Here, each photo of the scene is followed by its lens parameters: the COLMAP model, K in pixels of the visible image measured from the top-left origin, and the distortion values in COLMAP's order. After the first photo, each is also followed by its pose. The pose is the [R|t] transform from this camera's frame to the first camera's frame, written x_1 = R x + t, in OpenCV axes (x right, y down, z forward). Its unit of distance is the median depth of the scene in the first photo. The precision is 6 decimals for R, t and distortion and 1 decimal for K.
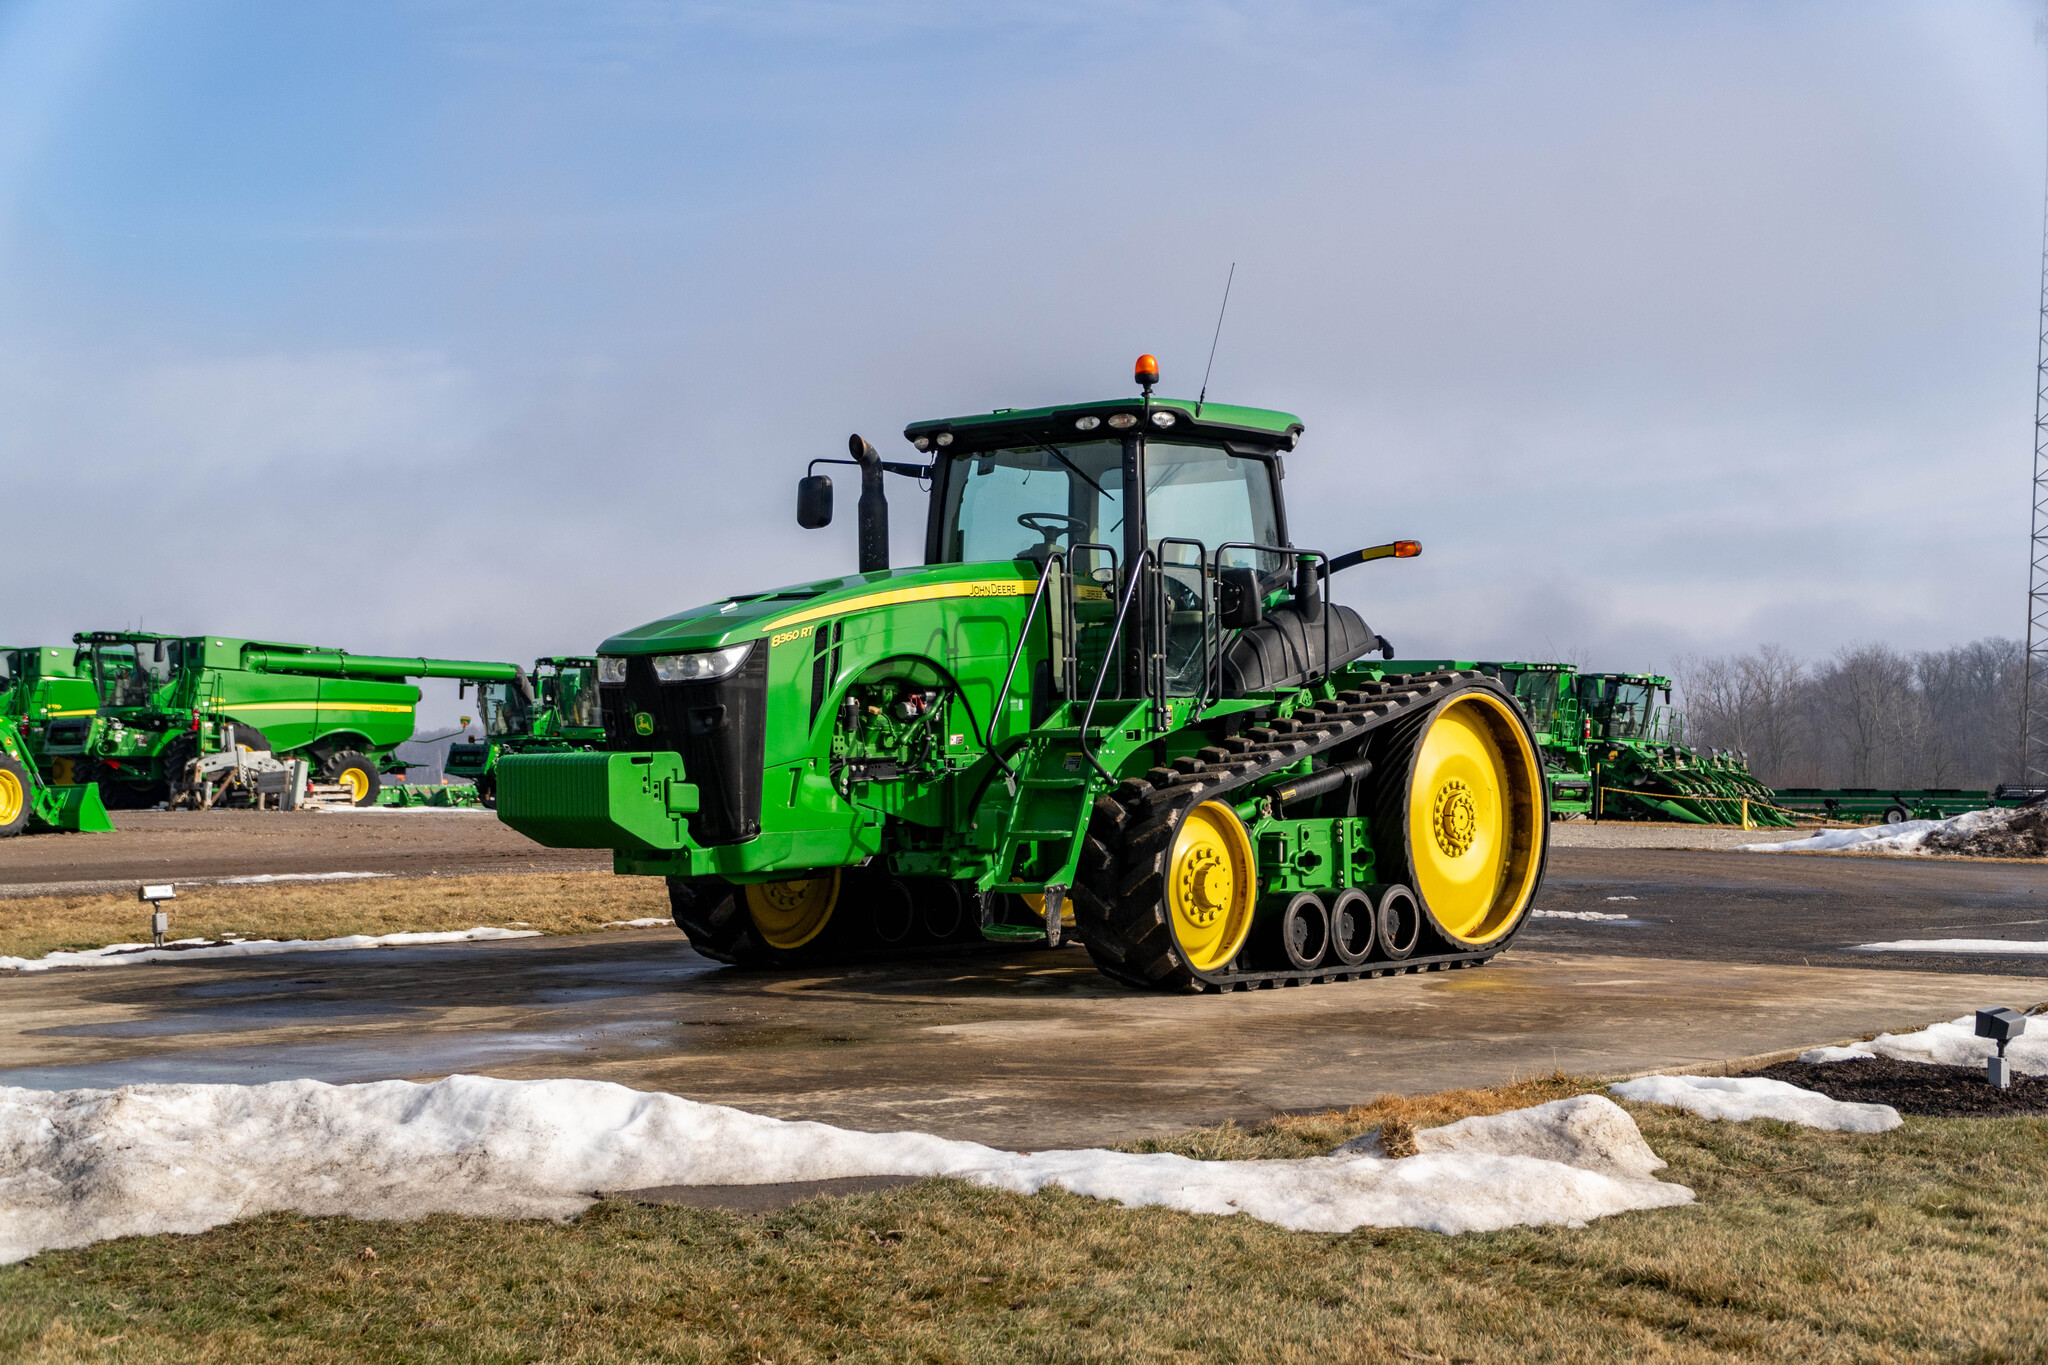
lens RADIAL K [[2649.0, 0, 1025.9], [0, 2649.0, 639.2], [0, 0, 1]] dist [0.102772, 0.024071]
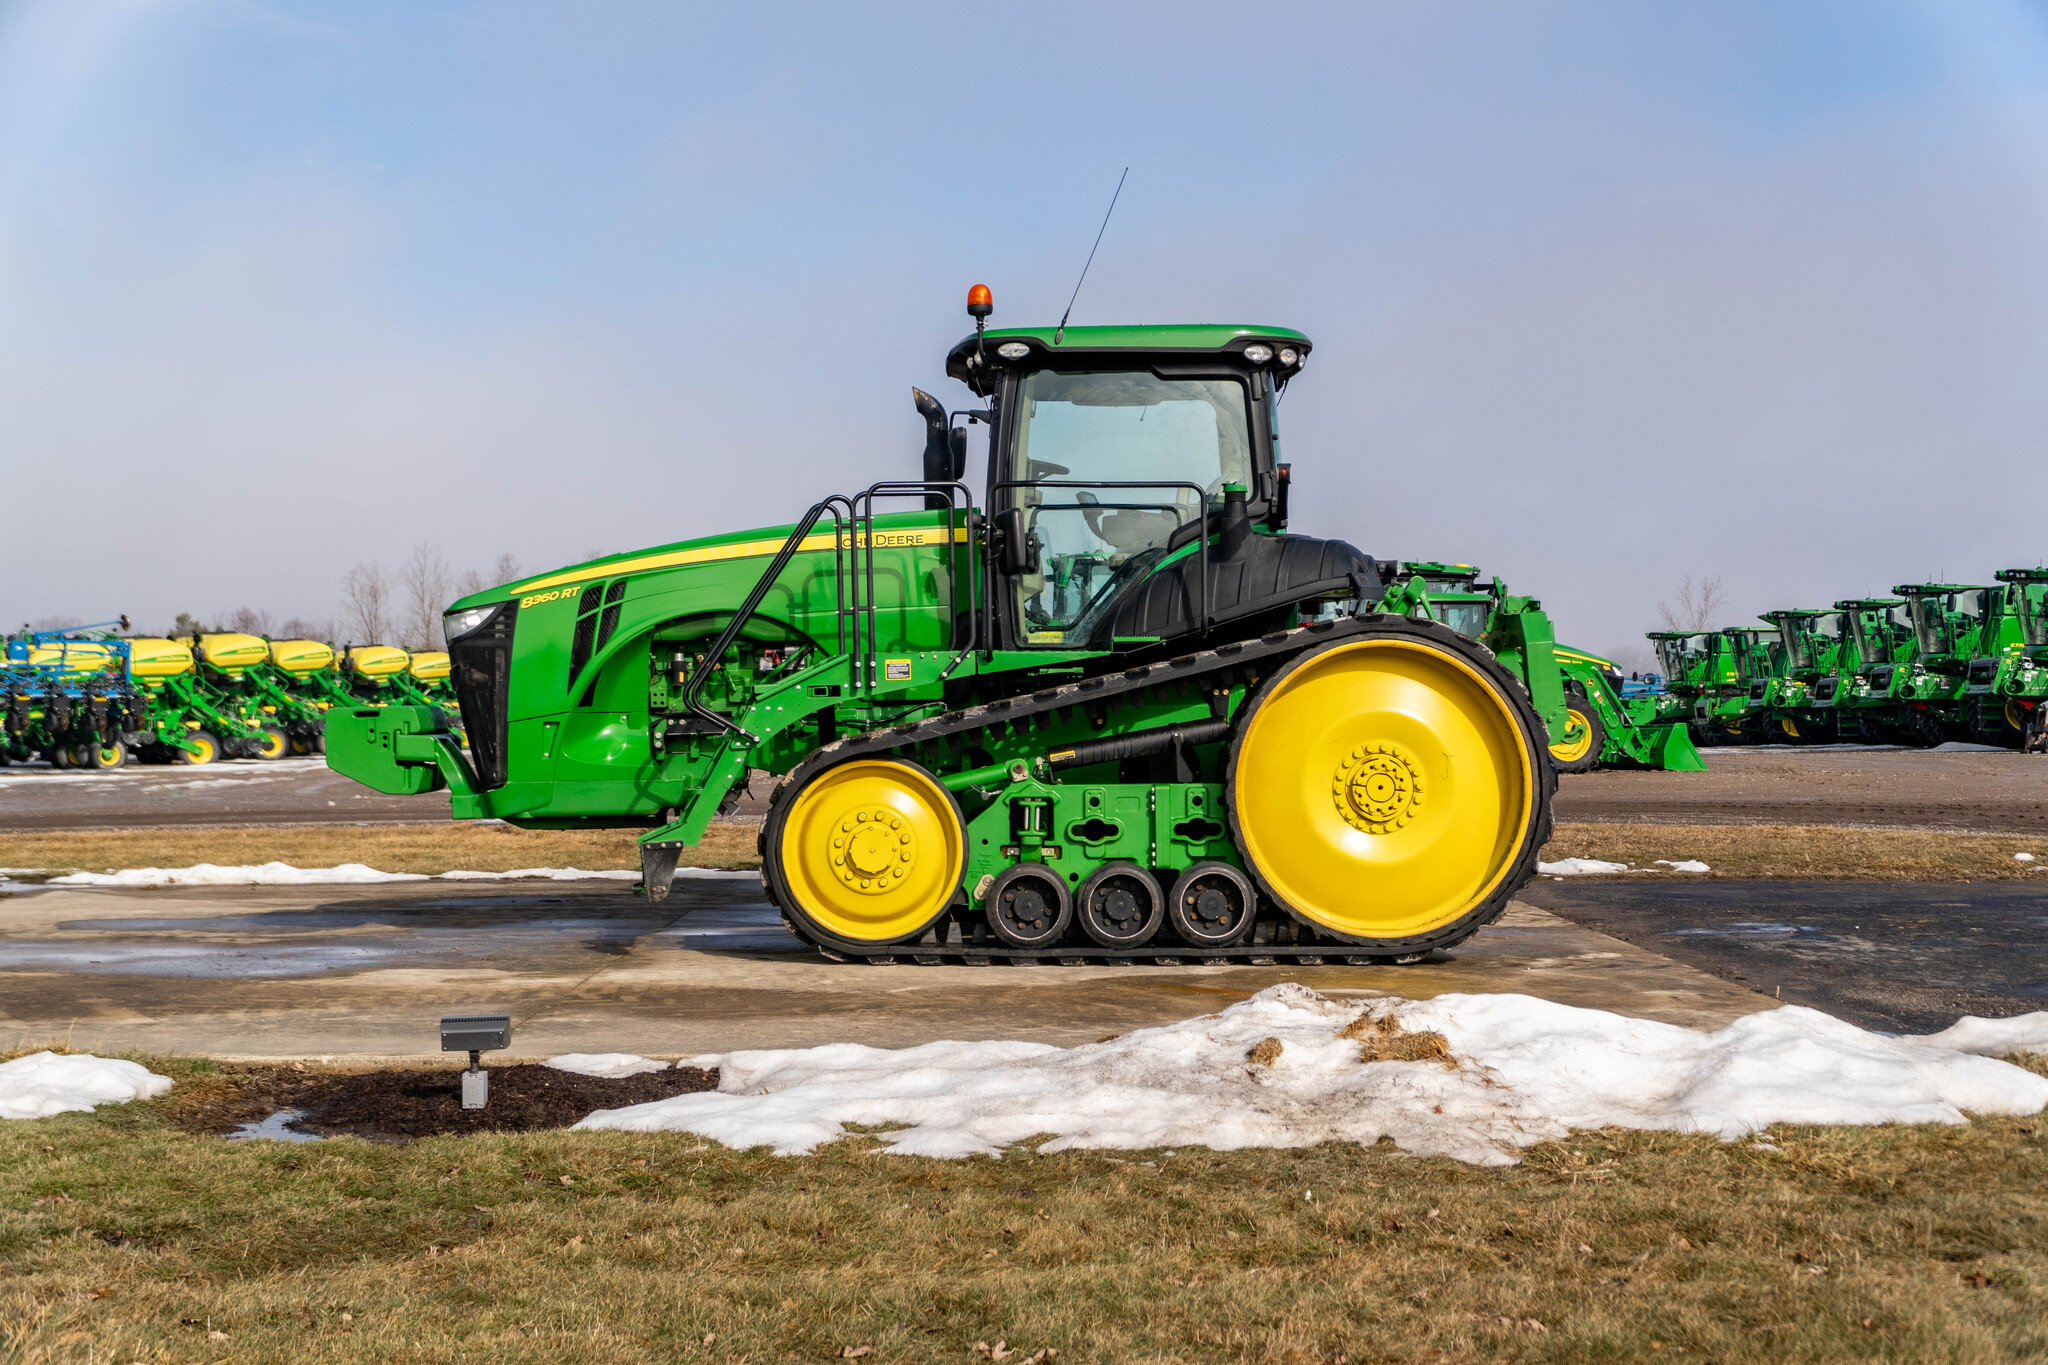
lens RADIAL K [[2649.0, 0, 1025.9], [0, 2649.0, 639.2], [0, 0, 1]] dist [0.102772, 0.024071]
pose [[0.691992, -0.010878, -0.721823, 0.220904], [0.027873, 0.999543, 0.011658, 0.002286], [0.721367, -0.028187, 0.691979, 0.108161]]
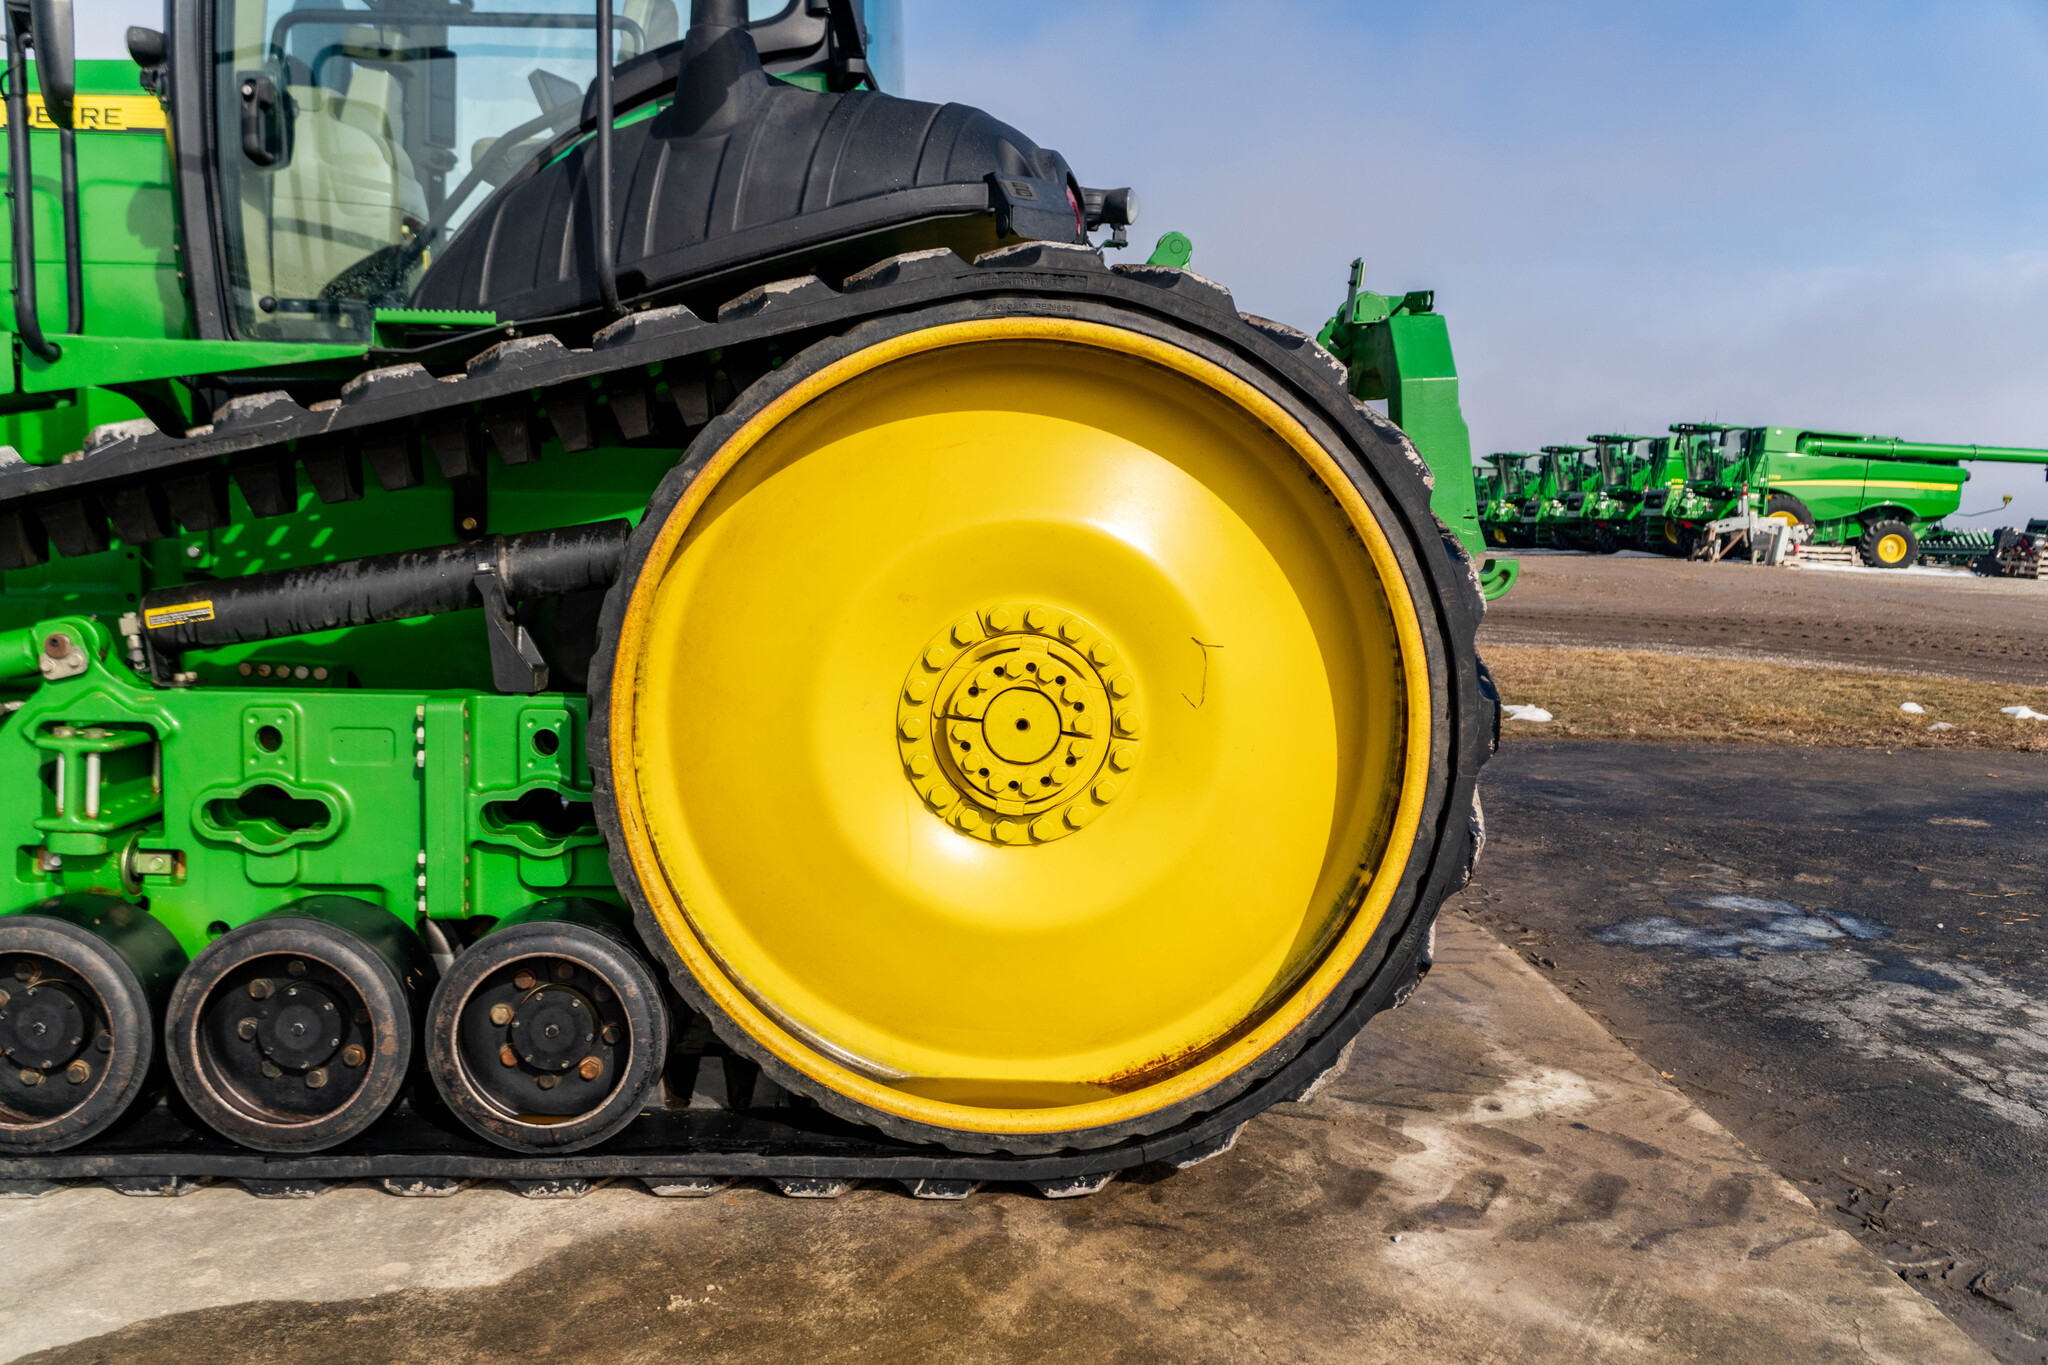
lens RADIAL K [[1770.5, 0, 1007.0], [0, 1770.5, 640.5], [0, 0, 1]] dist [0.043255, -0.006175]
pose [[0.701438, 0.081402, -0.708066, 0.099164], [-0.002056, 0.993684, 0.112200, 0.010705], [0.712727, -0.077245, 0.697175, 0.271567]]
